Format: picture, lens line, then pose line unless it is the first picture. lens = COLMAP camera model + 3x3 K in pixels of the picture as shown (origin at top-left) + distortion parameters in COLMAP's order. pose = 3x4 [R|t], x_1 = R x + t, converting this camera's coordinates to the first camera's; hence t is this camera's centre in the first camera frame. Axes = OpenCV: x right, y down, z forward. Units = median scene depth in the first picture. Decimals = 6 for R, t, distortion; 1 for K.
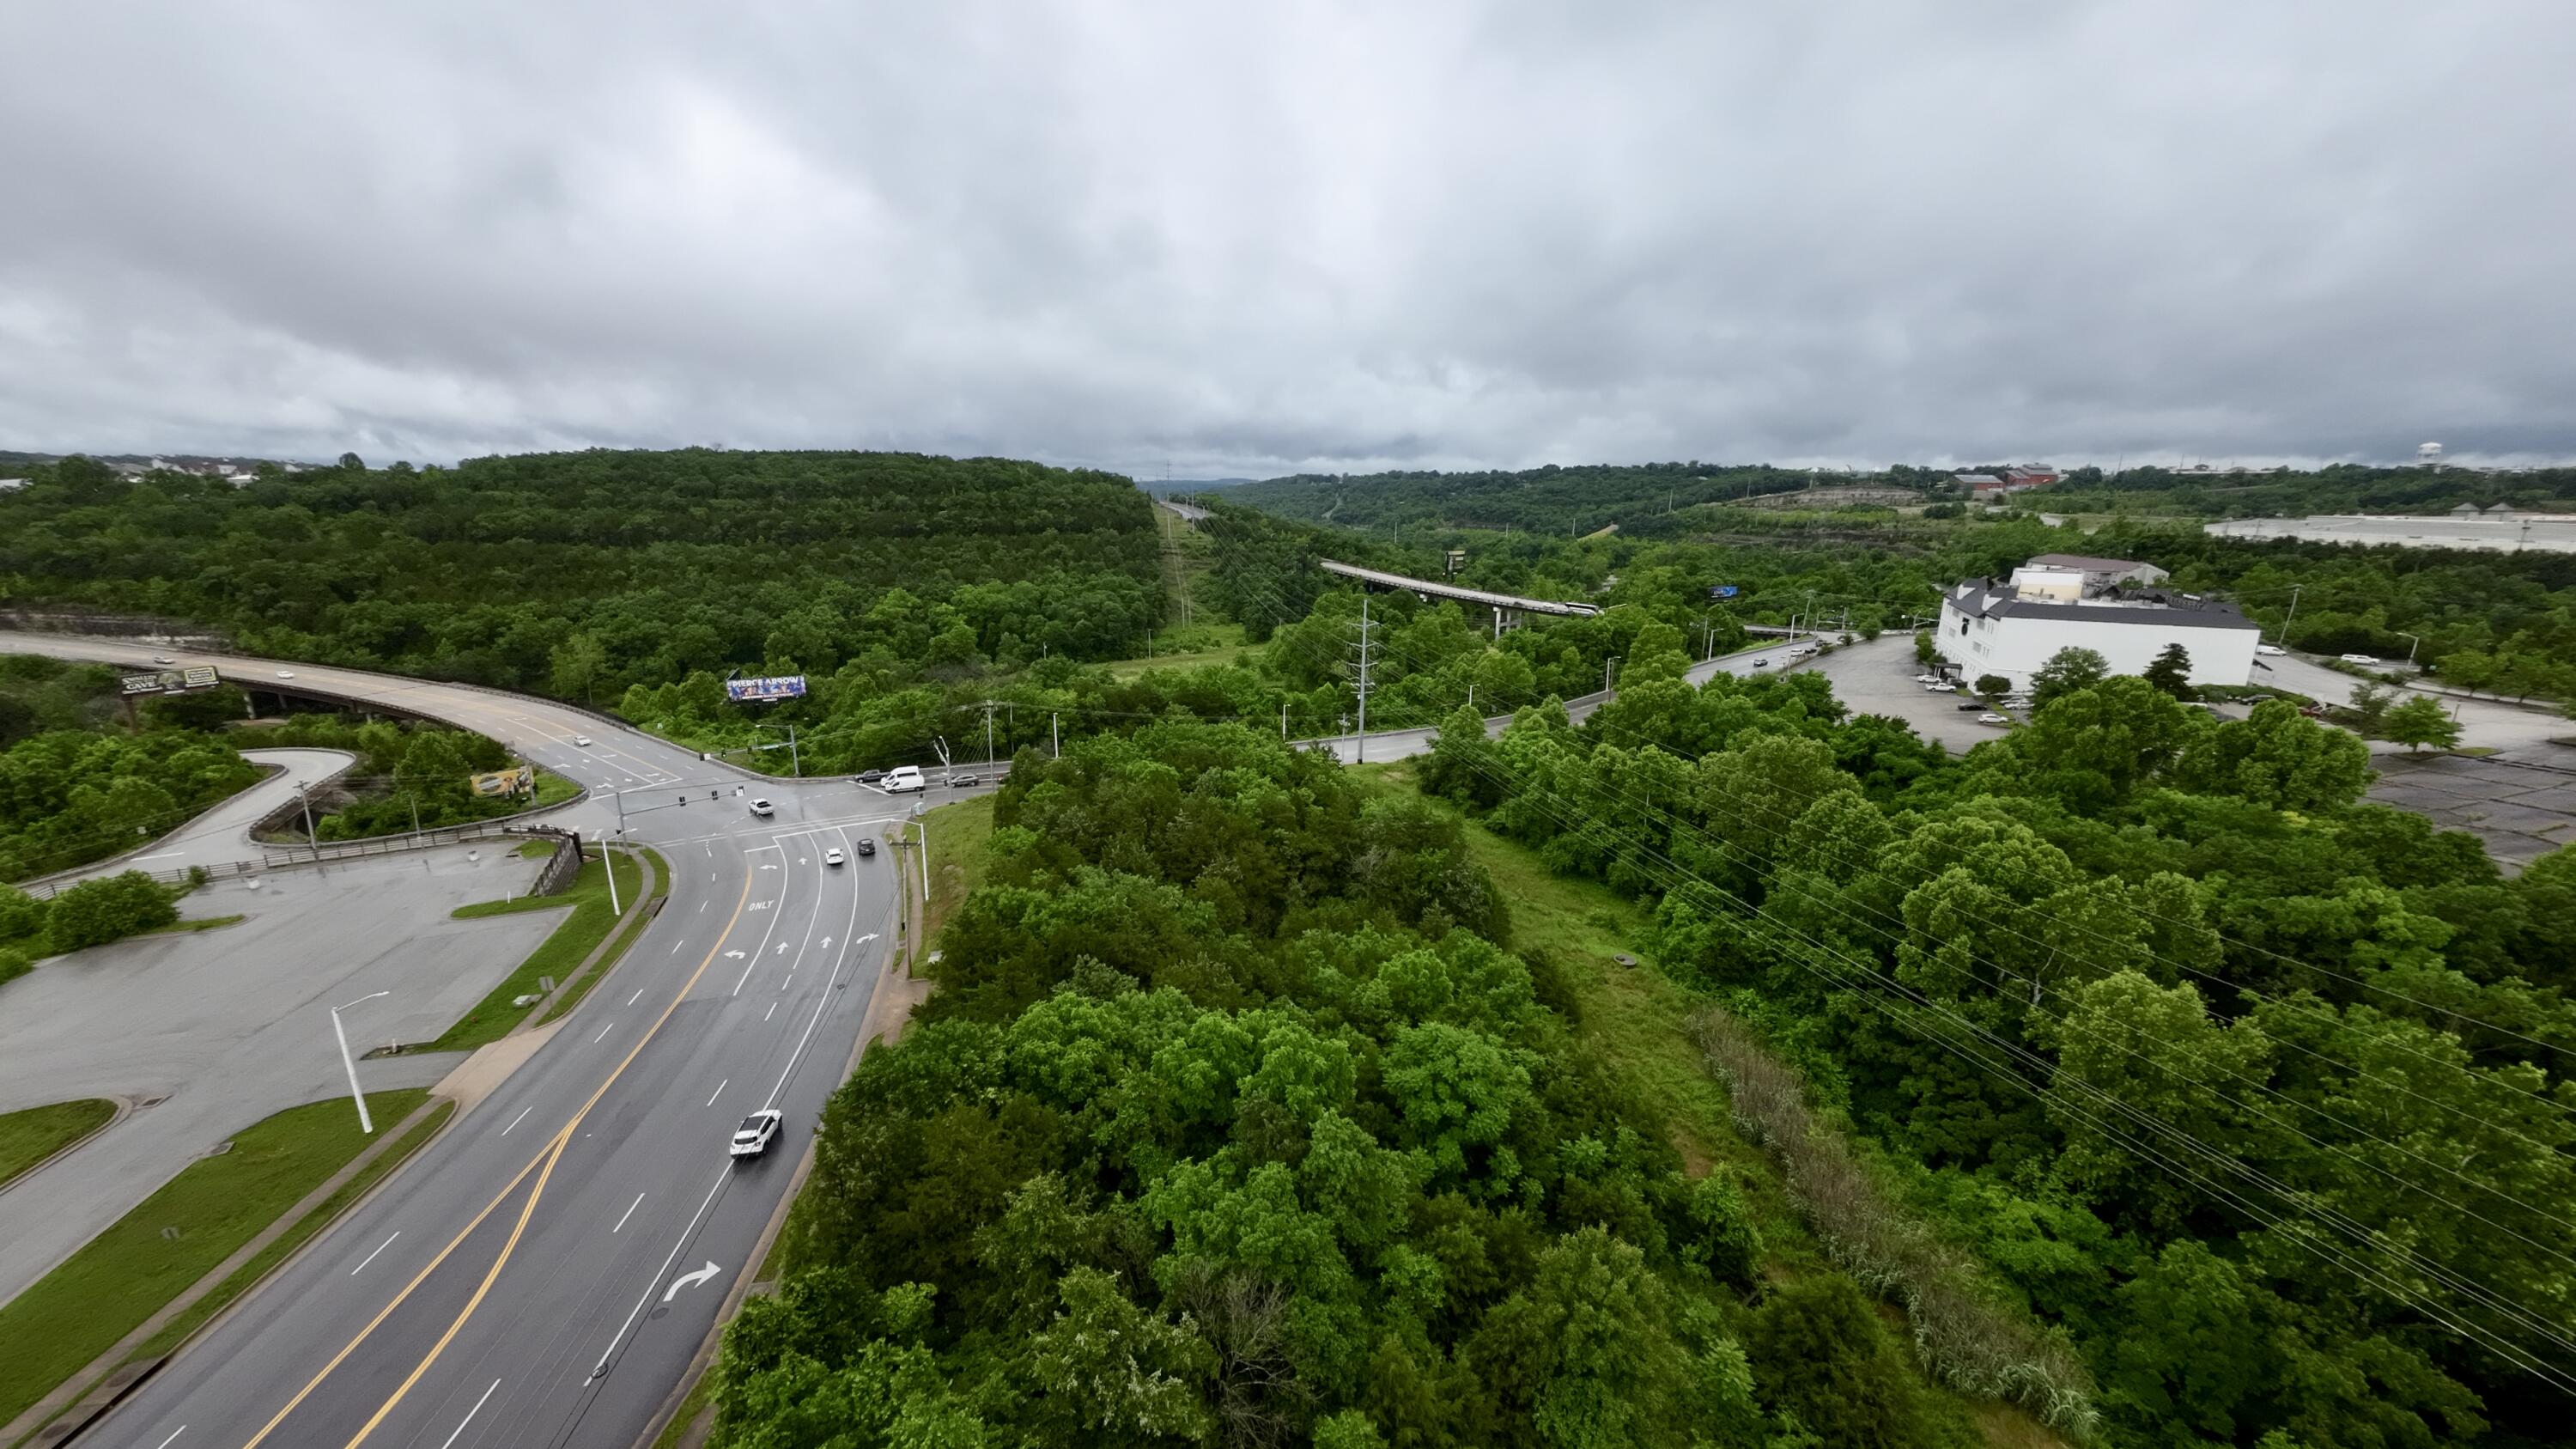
lens RADIAL K [[944.4, 0, 1270.6], [0, 944.4, 728.9], [0, 0, 1]] dist [0.002494, -0.000107]
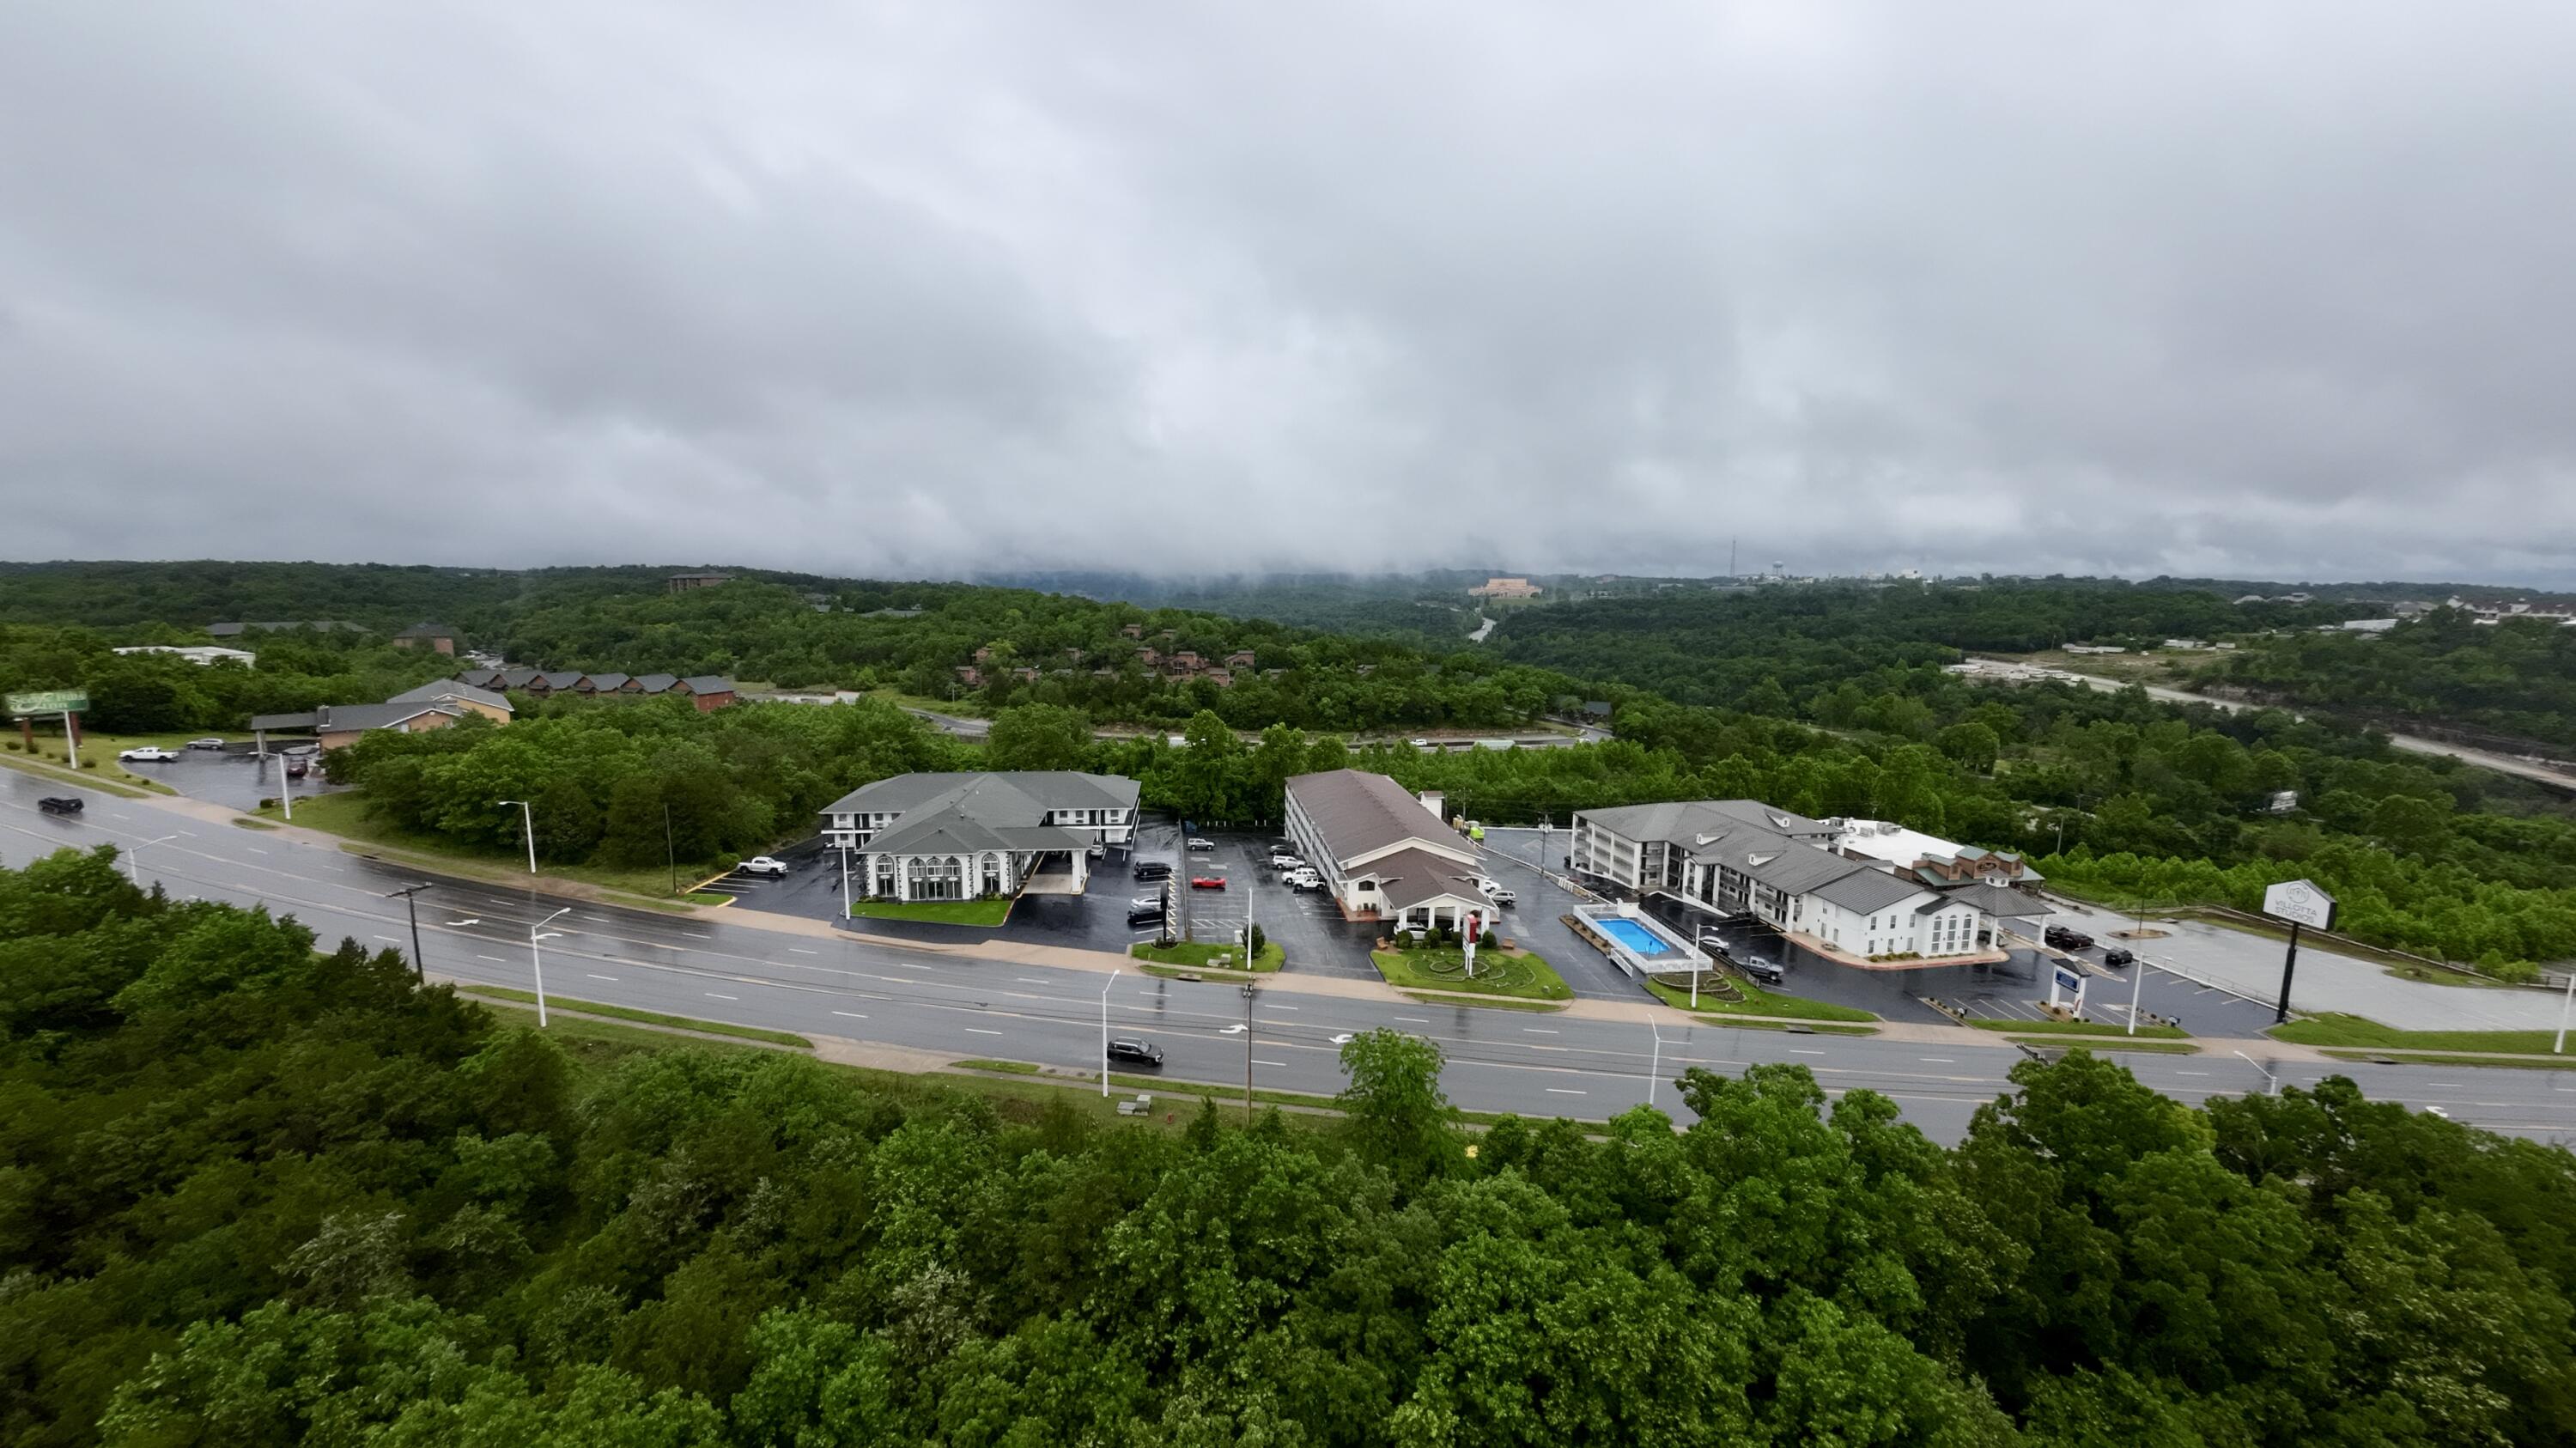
lens RADIAL K [[965.8, 0, 1291.2], [0, 965.8, 724.3], [0, 0, 1]] dist [-0.000651, 0.000205]
pose [[-0.076035, 0.132581, -0.988252, 0.162190], [-0.254335, 0.955757, 0.147790, 0.070171], [0.964123, 0.262584, -0.038951, -0.425173]]
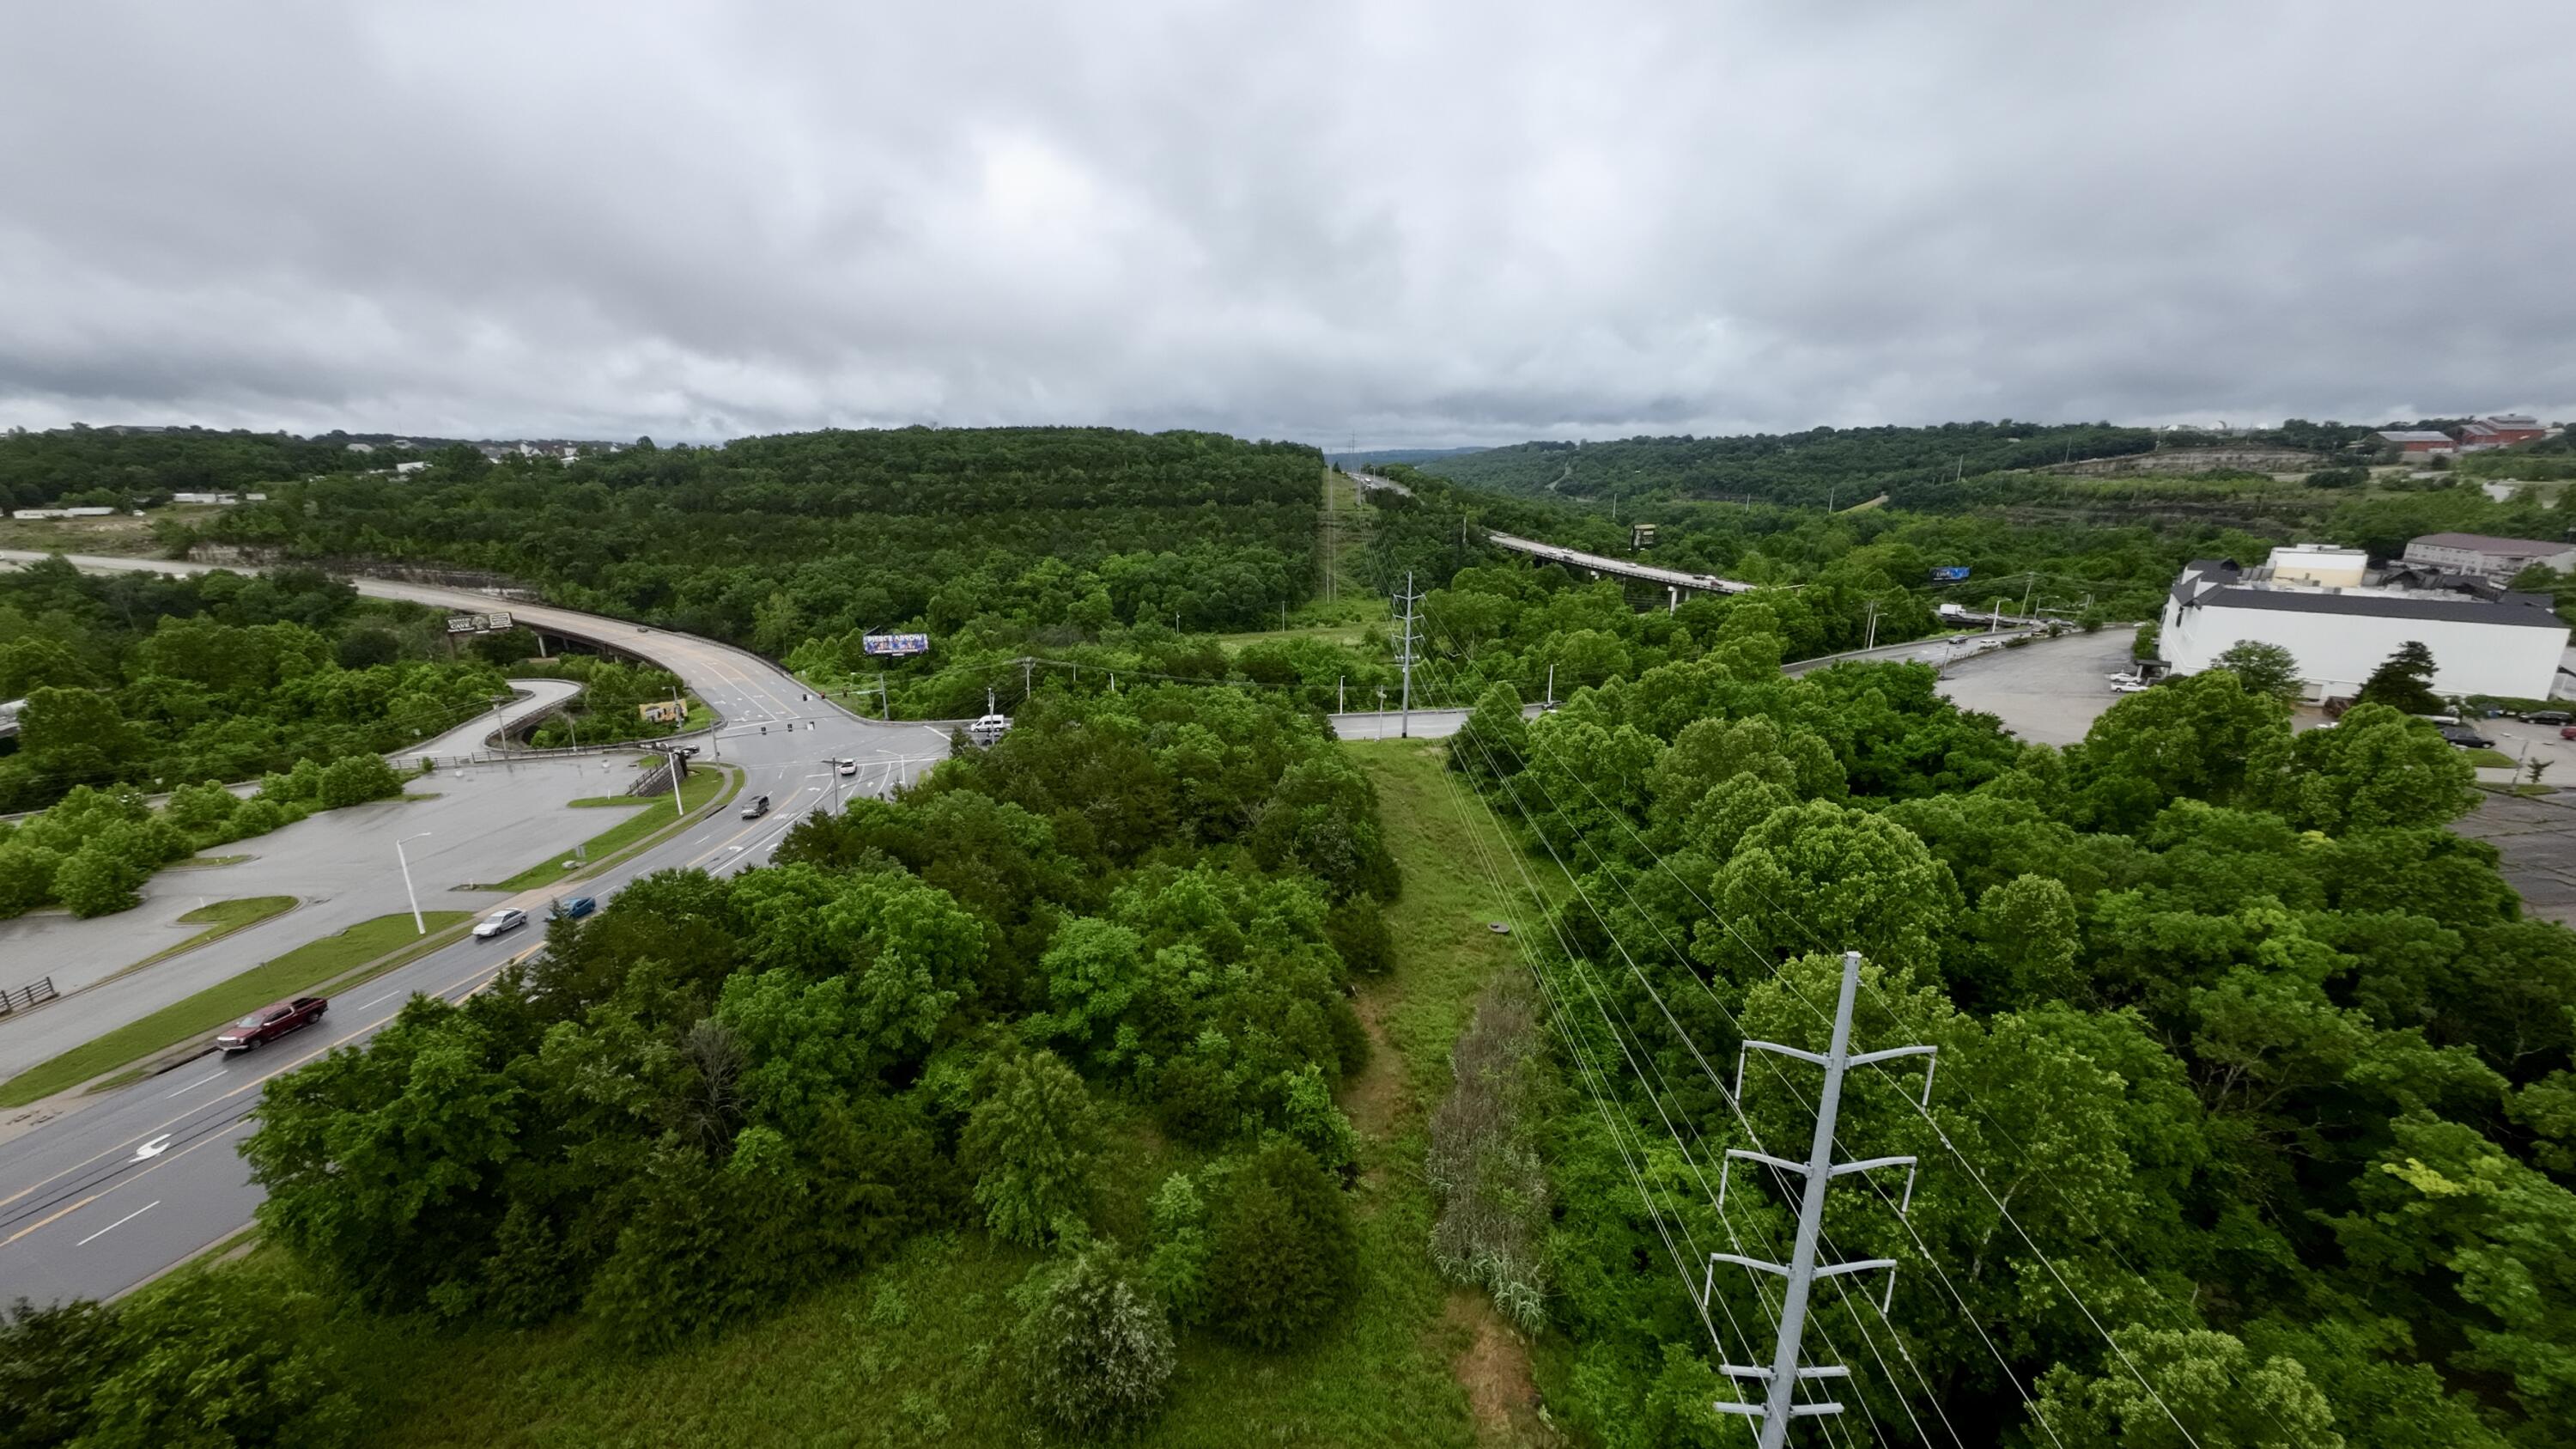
lens RADIAL K [[989.1, 0, 1268.9], [0, 989.1, 725.7], [0, 0, 1]] dist [0.000361, 0.000003]
pose [[0.971939, 0.051402, -0.229549, 0.093083], [-0.048090, 0.998643, 0.020005, 0.005060], [0.230266, -0.008405, 0.973092, -0.020941]]
